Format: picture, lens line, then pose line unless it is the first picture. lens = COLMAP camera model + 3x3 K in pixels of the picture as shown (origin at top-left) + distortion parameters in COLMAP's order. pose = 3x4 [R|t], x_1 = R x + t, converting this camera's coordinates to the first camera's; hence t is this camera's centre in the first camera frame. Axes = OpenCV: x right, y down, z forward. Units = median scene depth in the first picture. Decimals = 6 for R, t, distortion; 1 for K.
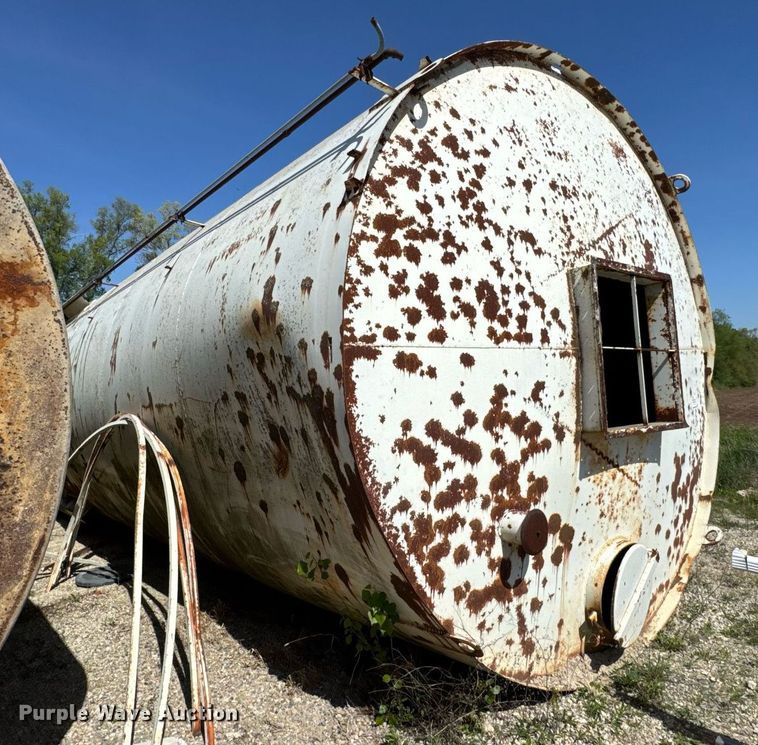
lens RADIAL K [[556.7, 0, 378.4], [0, 556.7, 365.9], [0, 0, 1]] dist [-0.006241, 0.000385]
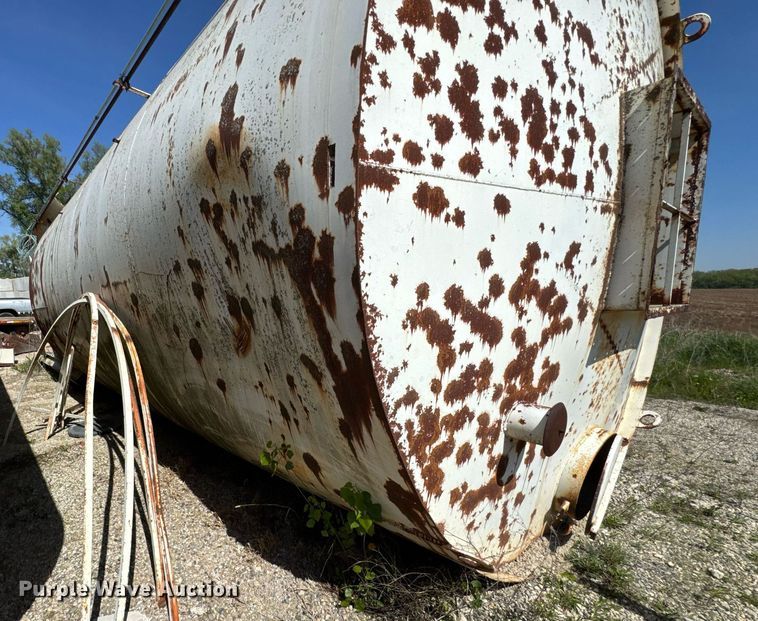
lens RADIAL K [[383.1, 0, 263.5], [0, 383.1, 364.6], [0, 0, 1]] dist [-0.002301, -0.000435]
pose [[0.998036, 0.023386, -0.058113, -0.118217], [-0.009789, 0.974527, 0.224056, 0.084957], [0.061872, -0.223047, 0.972842, 0.454683]]
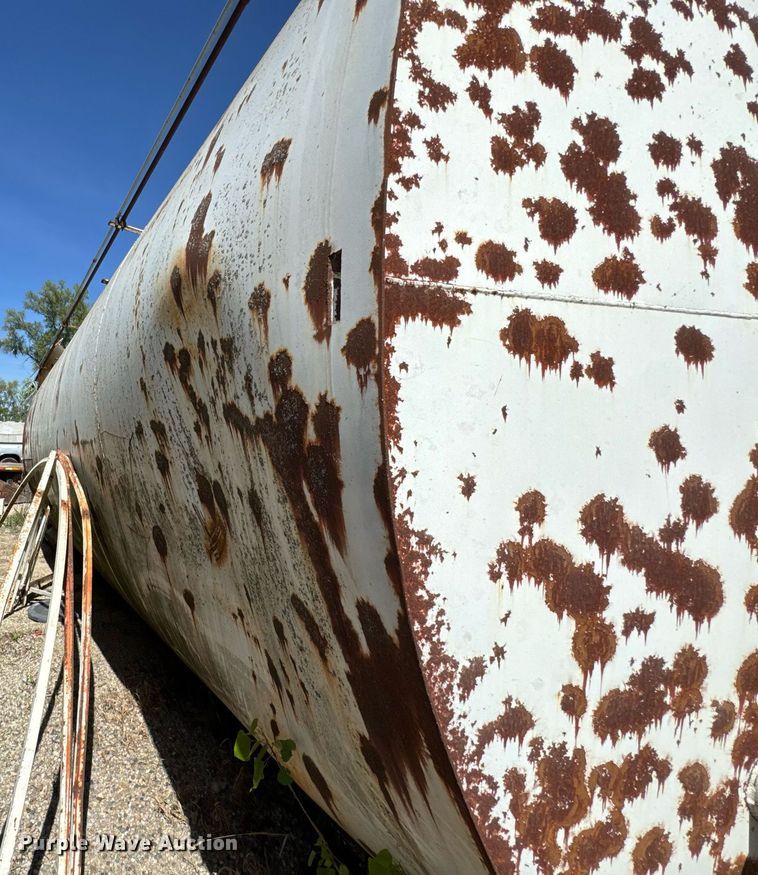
lens RADIAL K [[453.0, 0, 179.8], [0, 453.0, 436.1], [0, 0, 1]] dist [-0.004919, 0.000876]
pose [[0.951744, 0.044840, -0.303600, -0.078653], [-0.037576, 0.998851, 0.029729, 0.055904], [0.304585, -0.016886, 0.952336, 0.607234]]
